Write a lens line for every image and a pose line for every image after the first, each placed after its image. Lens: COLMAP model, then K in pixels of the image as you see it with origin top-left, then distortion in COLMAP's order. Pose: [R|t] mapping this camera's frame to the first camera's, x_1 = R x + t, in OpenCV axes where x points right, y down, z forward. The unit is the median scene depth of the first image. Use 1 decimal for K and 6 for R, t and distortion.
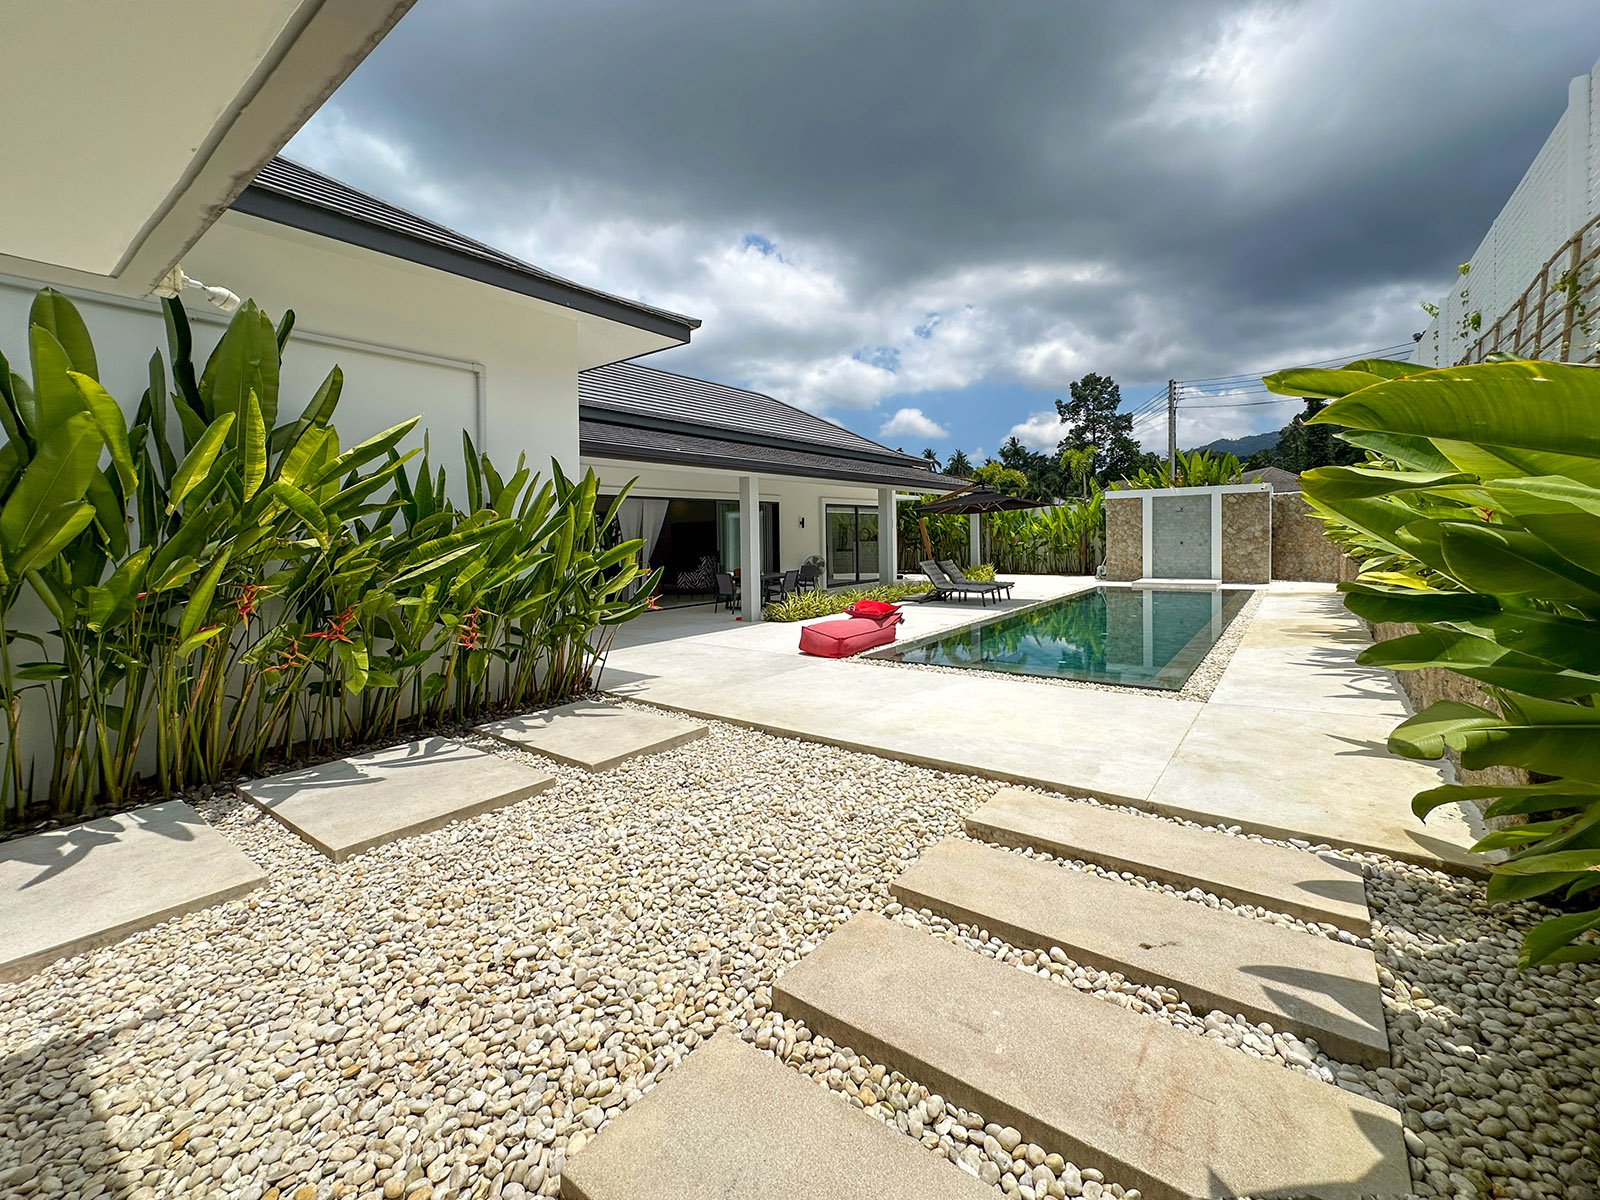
lens RADIAL K [[647.3, 0, 793.2], [0, 647.3, 562.3], [0, 0, 1]] dist [-0.007312, 0.001484]
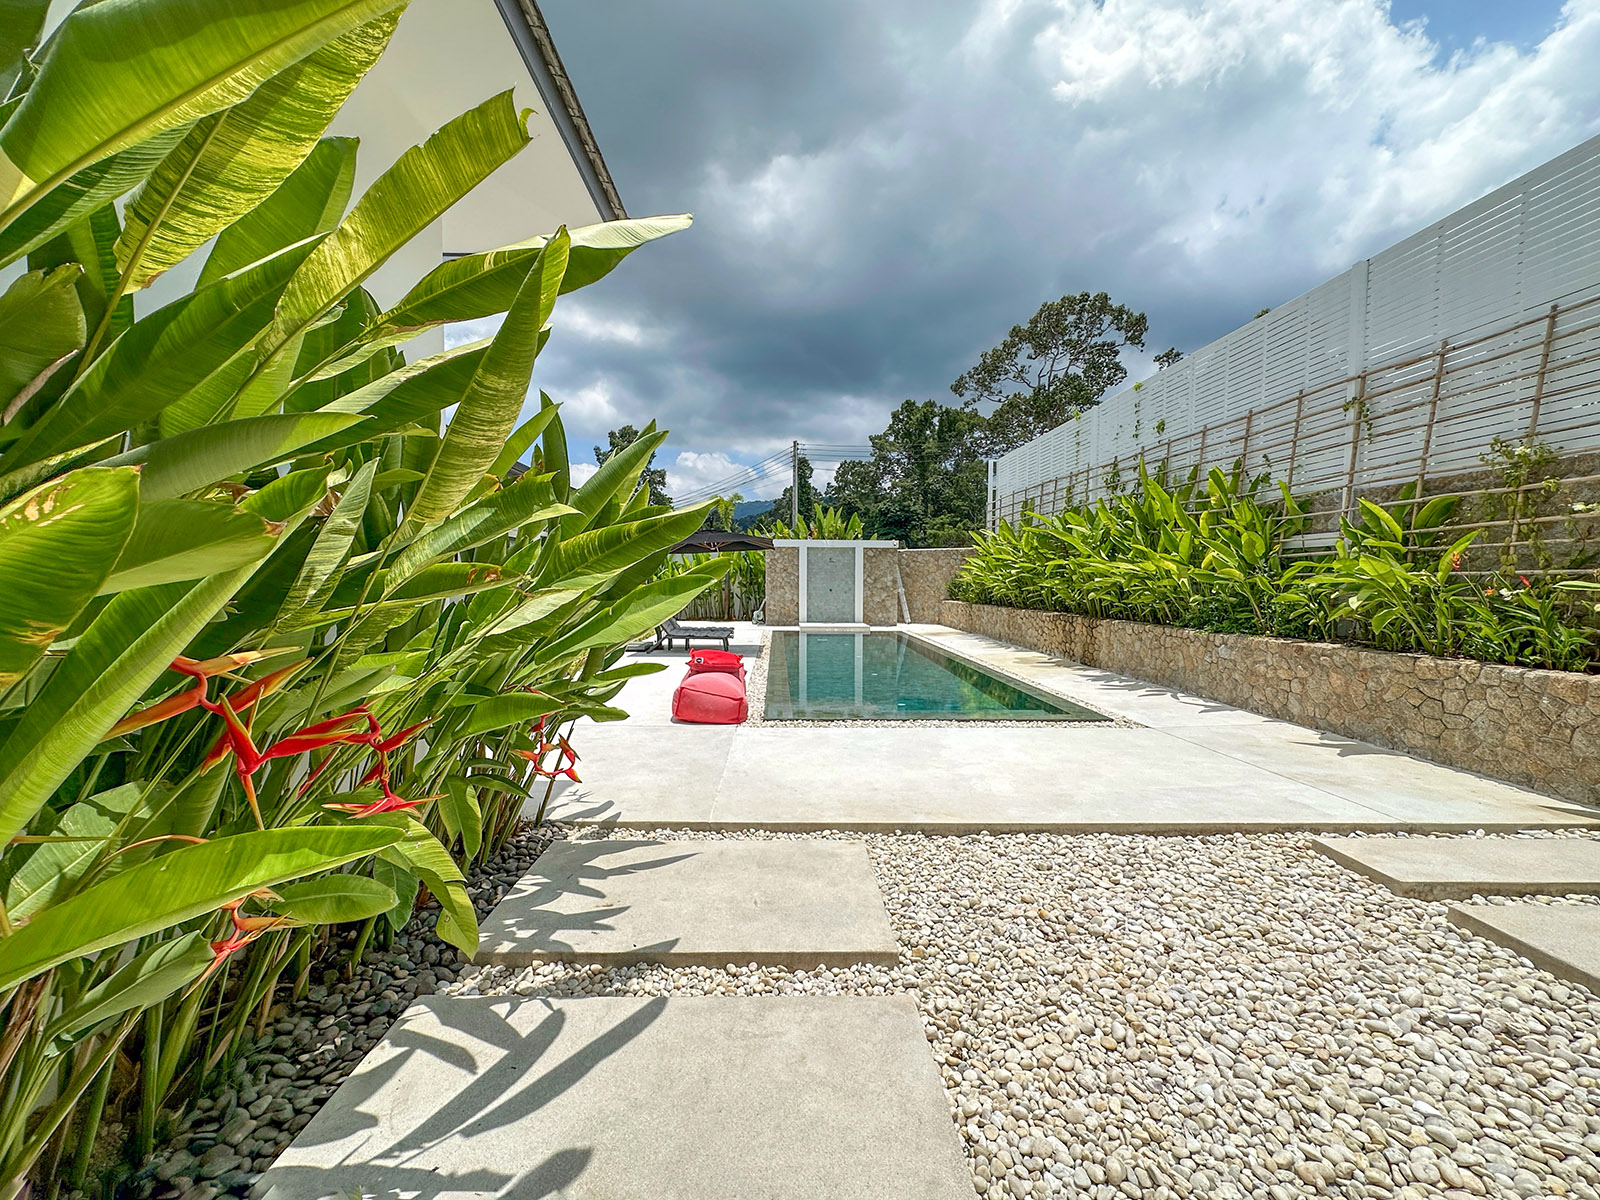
lens RADIAL K [[677.1, 0, 752.0], [0, 677.1, 584.9], [0, 0, 1]] dist [-0.002323, -0.000158]
pose [[0.792023, 0.024192, 0.610012, -0.217040], [-0.001804, 0.999303, -0.037288, 0.004889], [-0.610489, 0.028433, 0.791514, 0.168397]]
